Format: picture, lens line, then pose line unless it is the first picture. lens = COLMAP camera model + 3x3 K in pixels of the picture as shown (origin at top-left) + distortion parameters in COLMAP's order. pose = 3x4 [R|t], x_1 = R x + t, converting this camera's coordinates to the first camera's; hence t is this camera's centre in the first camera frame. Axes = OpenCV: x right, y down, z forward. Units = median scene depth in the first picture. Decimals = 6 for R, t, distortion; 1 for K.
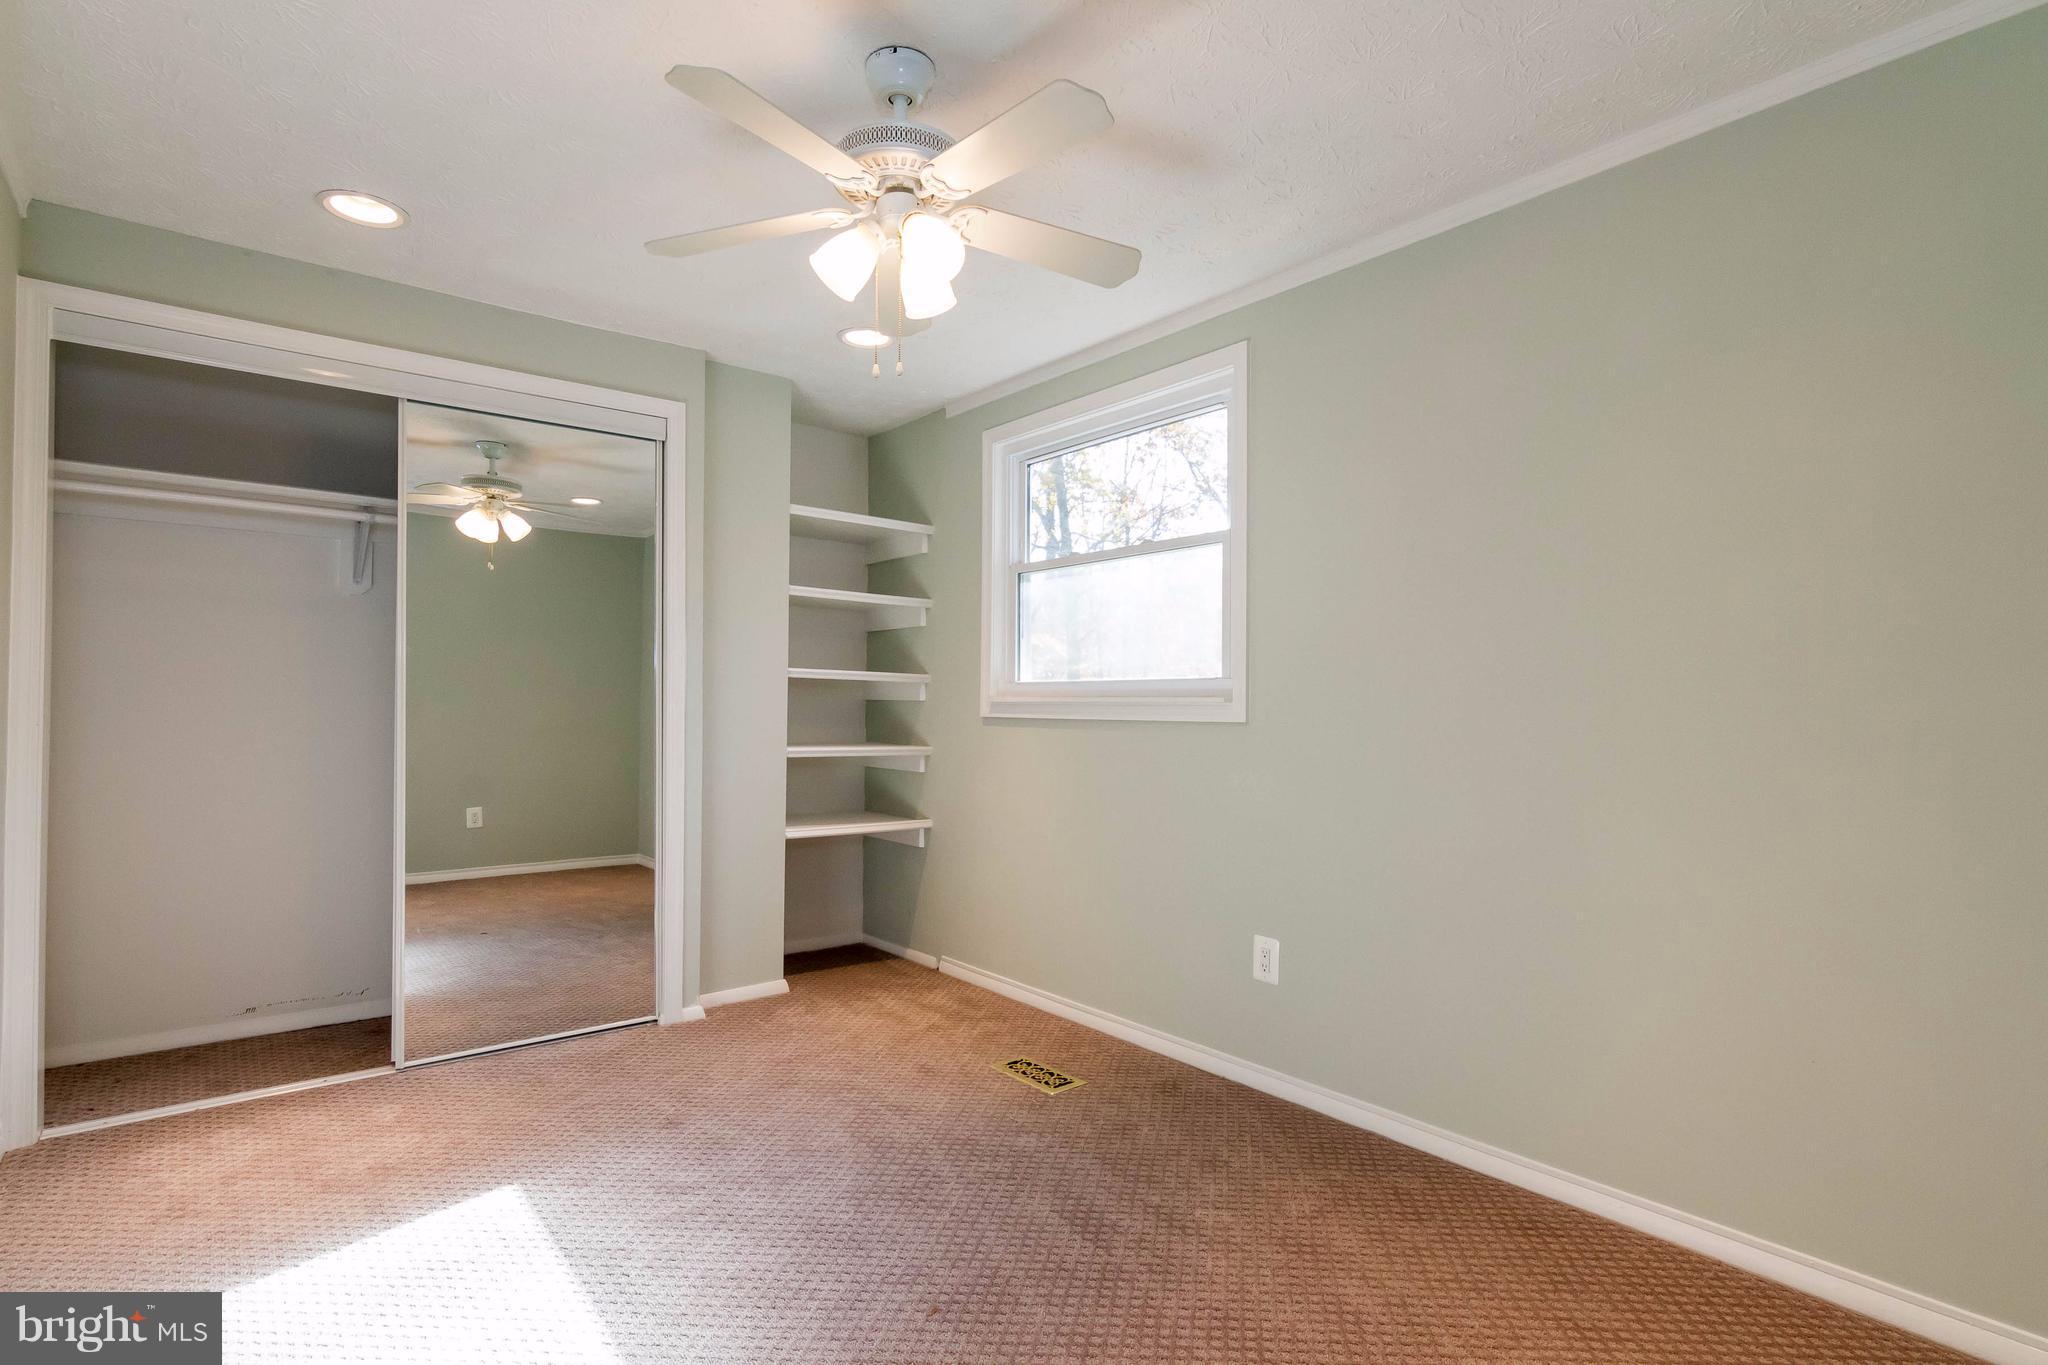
lens RADIAL K [[1025.9, 0, 1026.0], [0, 1025.9, 694.0], [0, 0, 1]] dist [-0.002779, -0.000558]
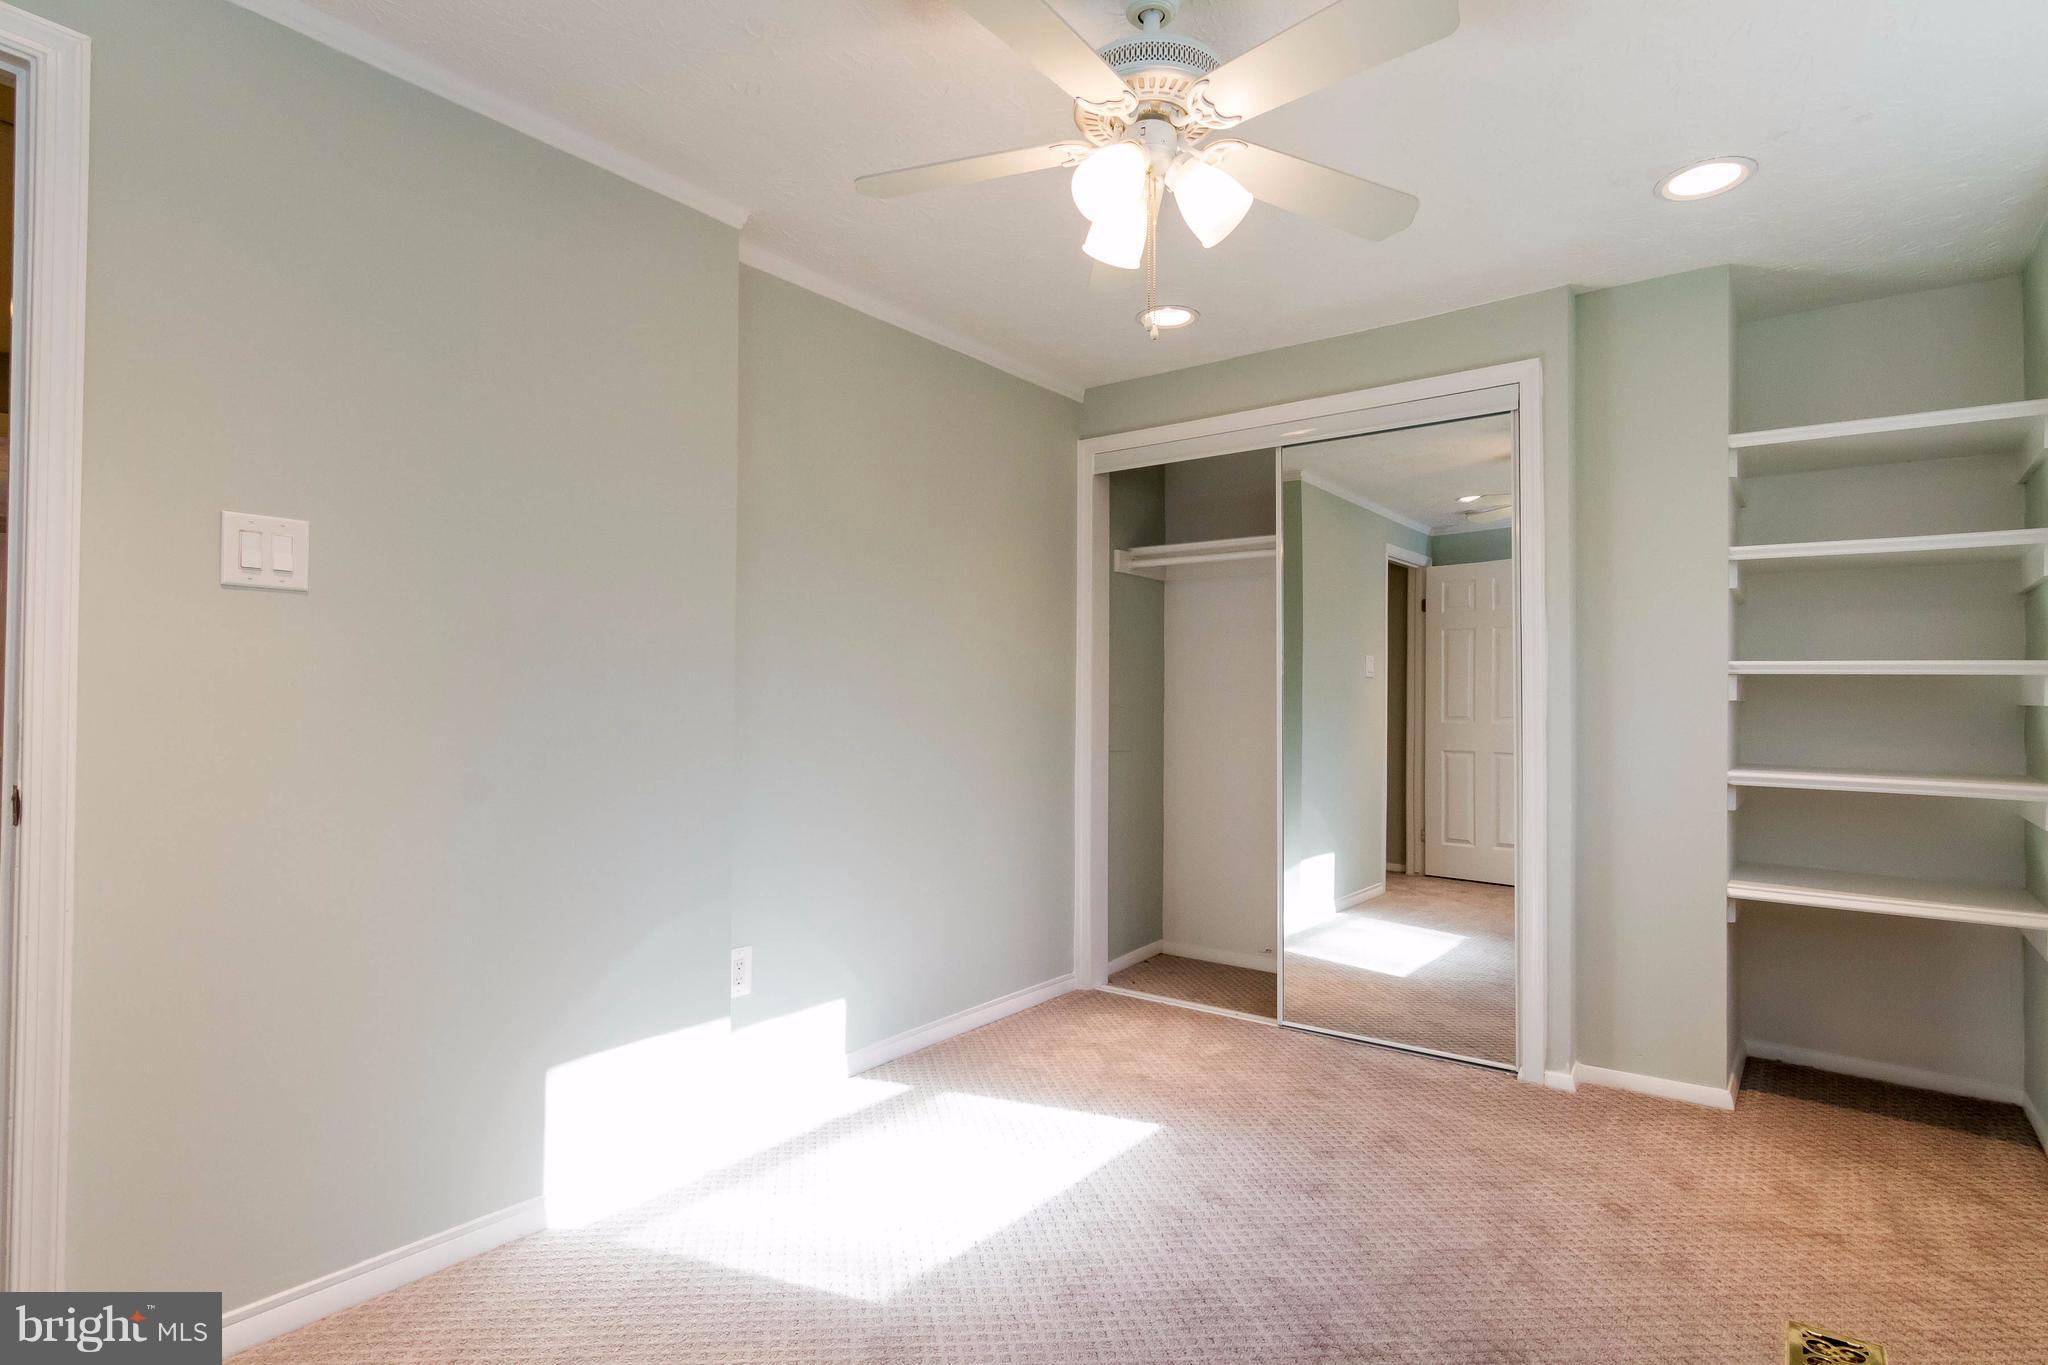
lens RADIAL K [[1025.9, 0, 1028.9], [0, 1025.9, 687.7], [0, 0, 1]] dist [-0.002779, -0.000558]
pose [[0.243859, -0.019320, -0.969618, 0.397695], [0.006261, 0.999812, -0.018347, 0.003796], [0.969790, -0.001597, 0.243934, 0.389717]]
